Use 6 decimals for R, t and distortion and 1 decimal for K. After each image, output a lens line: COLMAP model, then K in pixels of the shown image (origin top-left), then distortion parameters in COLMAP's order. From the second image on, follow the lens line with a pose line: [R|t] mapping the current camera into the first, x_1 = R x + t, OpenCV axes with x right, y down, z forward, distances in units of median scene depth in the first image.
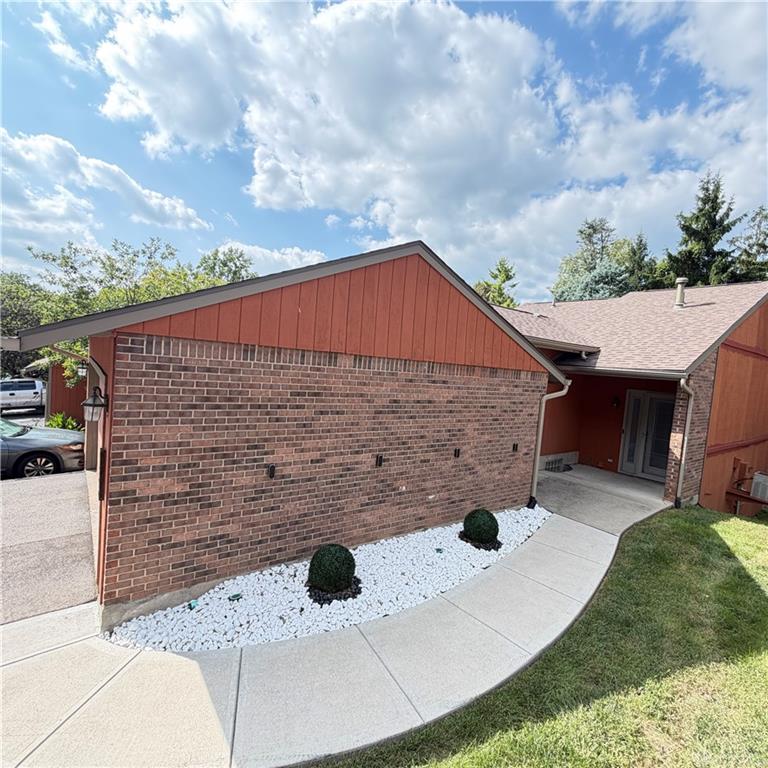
lens RADIAL K [[407.8, 0, 384.0], [0, 407.8, 384.0], [0, 0, 1]] dist [0.001955, -0.000751]
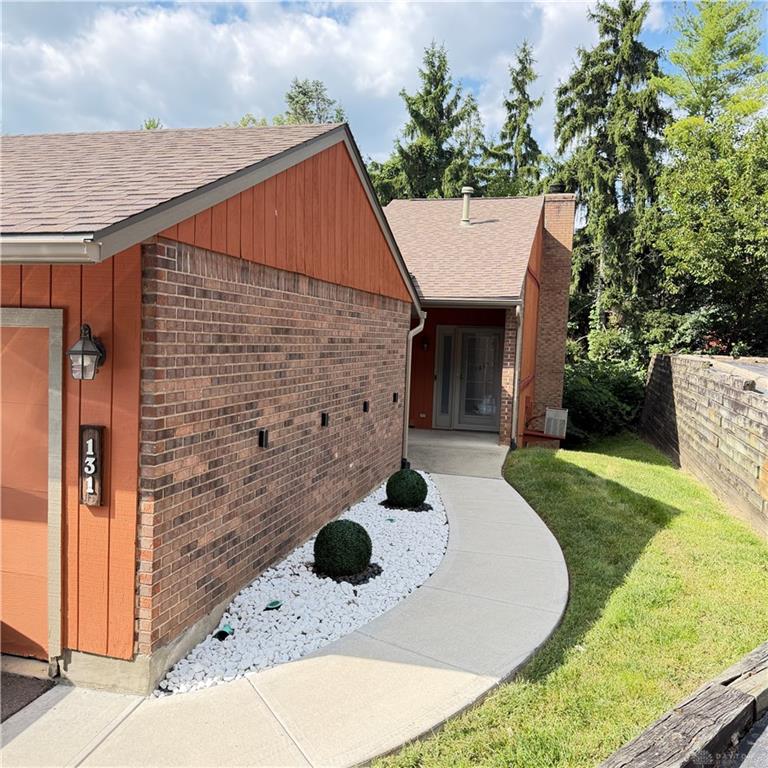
lens RADIAL K [[715.8, 0, 384.0], [0, 715.8, 384.0], [0, 0, 1]] dist [0.177353, -0.396571]
pose [[0.782039, -0.094852, 0.615969, -0.735133], [0.060272, 0.995228, 0.076731, 0.027653], [-0.620308, -0.022880, 0.784025, -0.106083]]
